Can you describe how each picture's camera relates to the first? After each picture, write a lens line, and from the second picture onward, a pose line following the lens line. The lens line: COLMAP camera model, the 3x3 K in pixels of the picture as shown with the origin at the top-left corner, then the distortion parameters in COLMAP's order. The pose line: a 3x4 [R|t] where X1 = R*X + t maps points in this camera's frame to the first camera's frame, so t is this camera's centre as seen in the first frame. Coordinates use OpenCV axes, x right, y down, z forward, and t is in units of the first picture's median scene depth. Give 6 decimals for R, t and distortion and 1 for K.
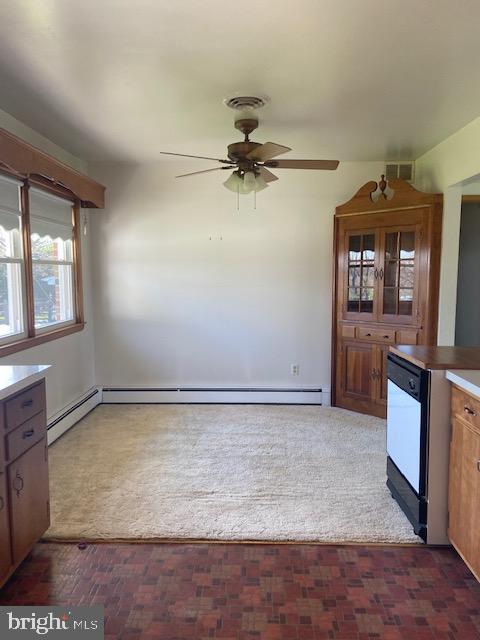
lens RADIAL K [[486.1, 0, 244.2], [0, 486.1, 317.3], [0, 0, 1]] dist [0.101073, -0.074550]
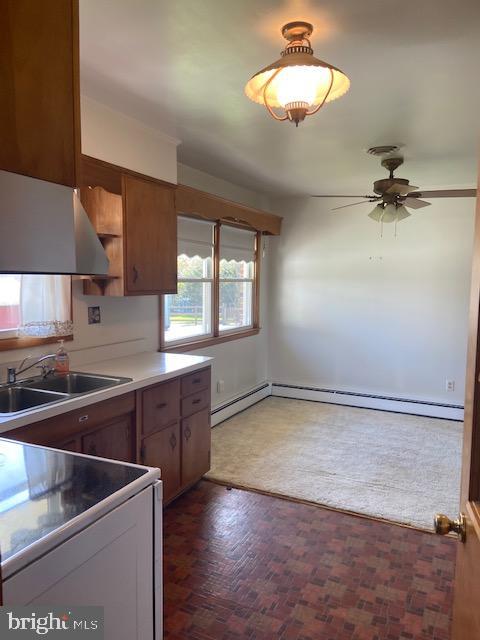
lens RADIAL K [[486.1, 0, 239.7], [0, 486.1, 318.8], [0, 0, 1]] dist [0.101073, -0.074550]
pose [[0.909353, 0.047989, -0.413248, 0.176583], [-0.053387, 0.998573, -0.001519, -0.010381], [0.412585, 0.023443, 0.910617, -0.181204]]
